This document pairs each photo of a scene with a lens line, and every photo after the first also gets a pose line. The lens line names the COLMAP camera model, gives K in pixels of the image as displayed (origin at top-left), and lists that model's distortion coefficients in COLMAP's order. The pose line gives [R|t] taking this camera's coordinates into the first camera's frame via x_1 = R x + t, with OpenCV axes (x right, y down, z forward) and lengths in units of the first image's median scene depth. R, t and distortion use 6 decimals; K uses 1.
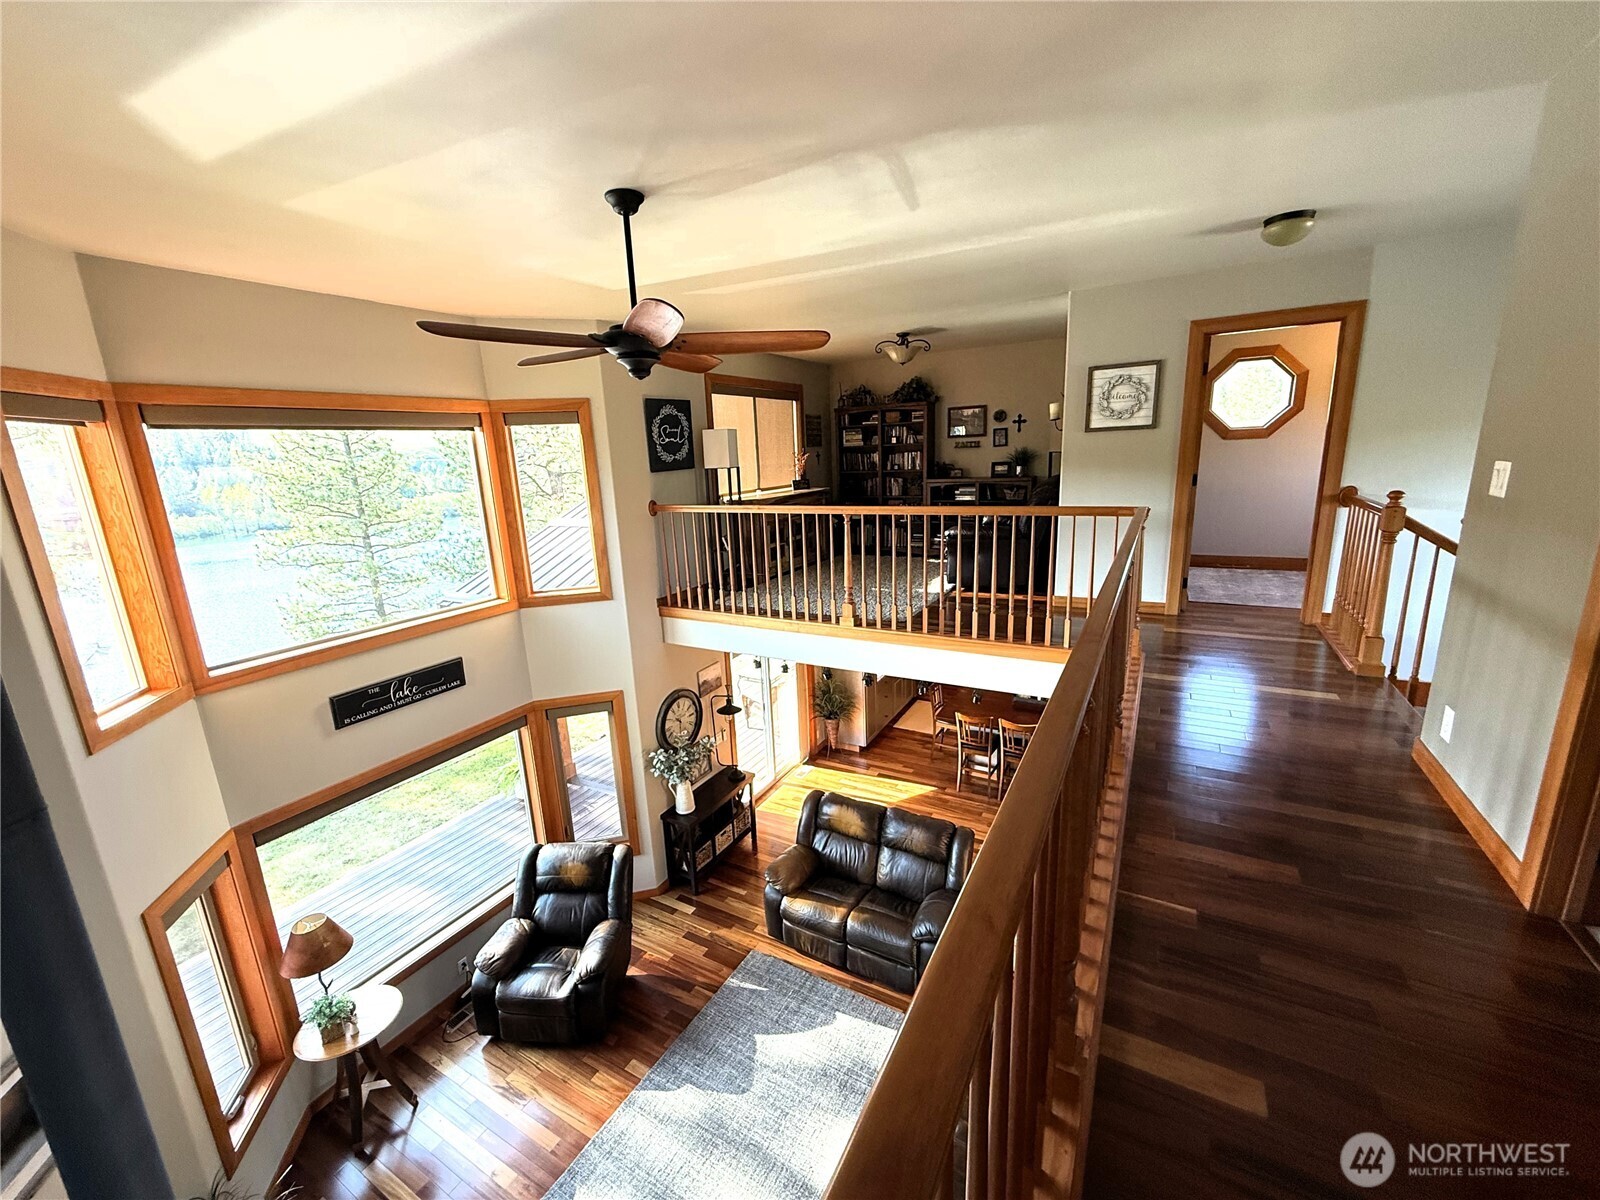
lens RADIAL K [[635.5, 0, 798.1], [0, 635.5, 597.3], [0, 0, 1]] dist [-0.004178, 0.000650]
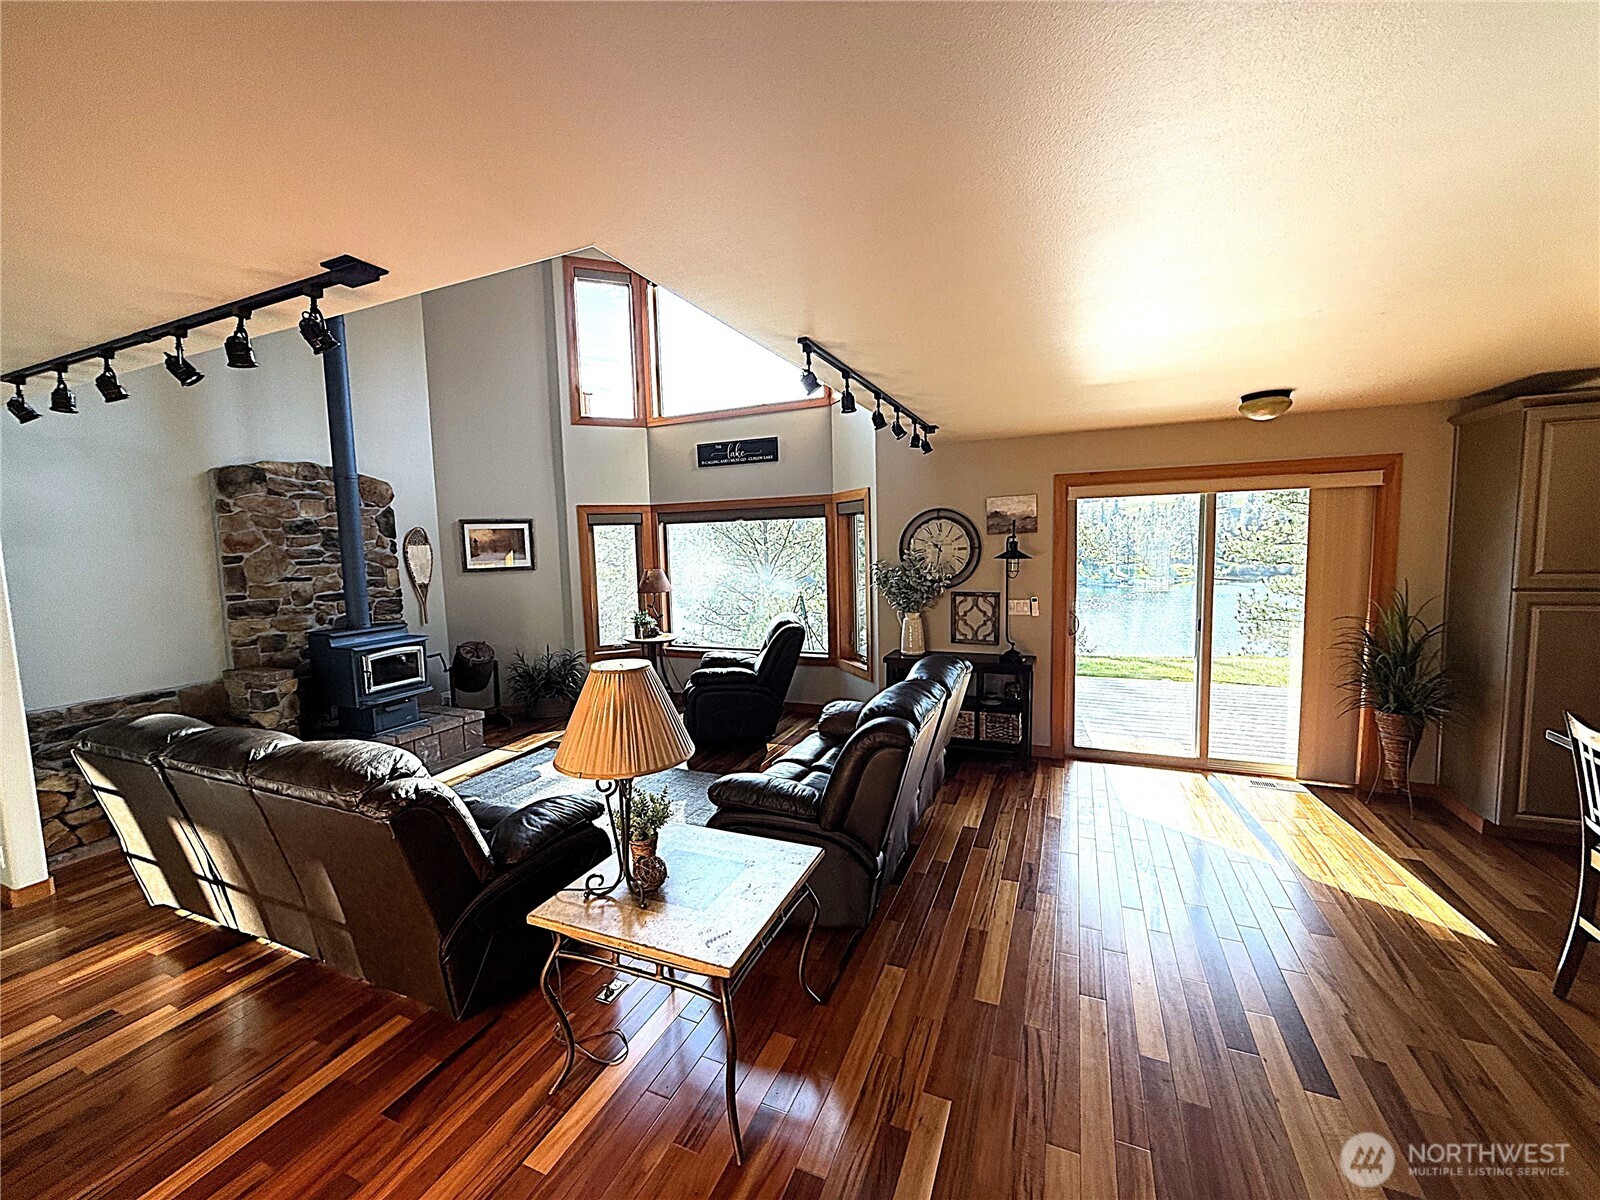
lens RADIAL K [[635.5, 0, 793.5], [0, 635.5, 598.7], [0, 0, 1]] dist [-0.004178, 0.000650]
pose [[0.101402, 0.126038, -0.986829, 0.651153], [-0.203462, 0.973603, 0.103442, 0.228030], [0.973818, 0.190293, 0.124370, 0.787081]]
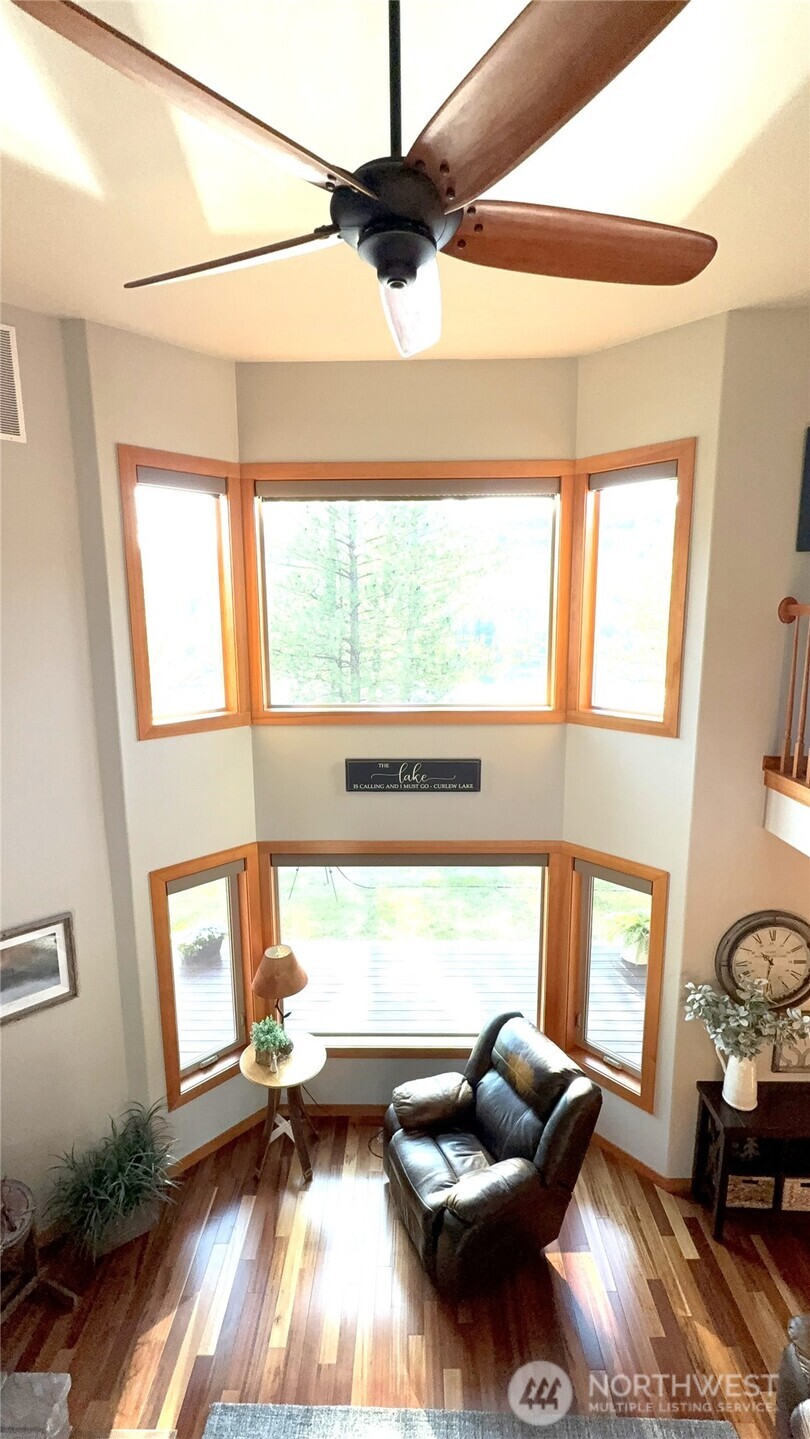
lens RADIAL K [[645.3, 0, 403.7], [0, 645.3, 716.0], [0, 0, 1]] dist [-0.005122, -0.001008]
pose [[0.478704, 0.182916, -0.858711, 0.144663], [-0.210856, 0.973384, 0.089797, -0.018139], [0.852281, 0.138078, 0.504532, 0.380687]]
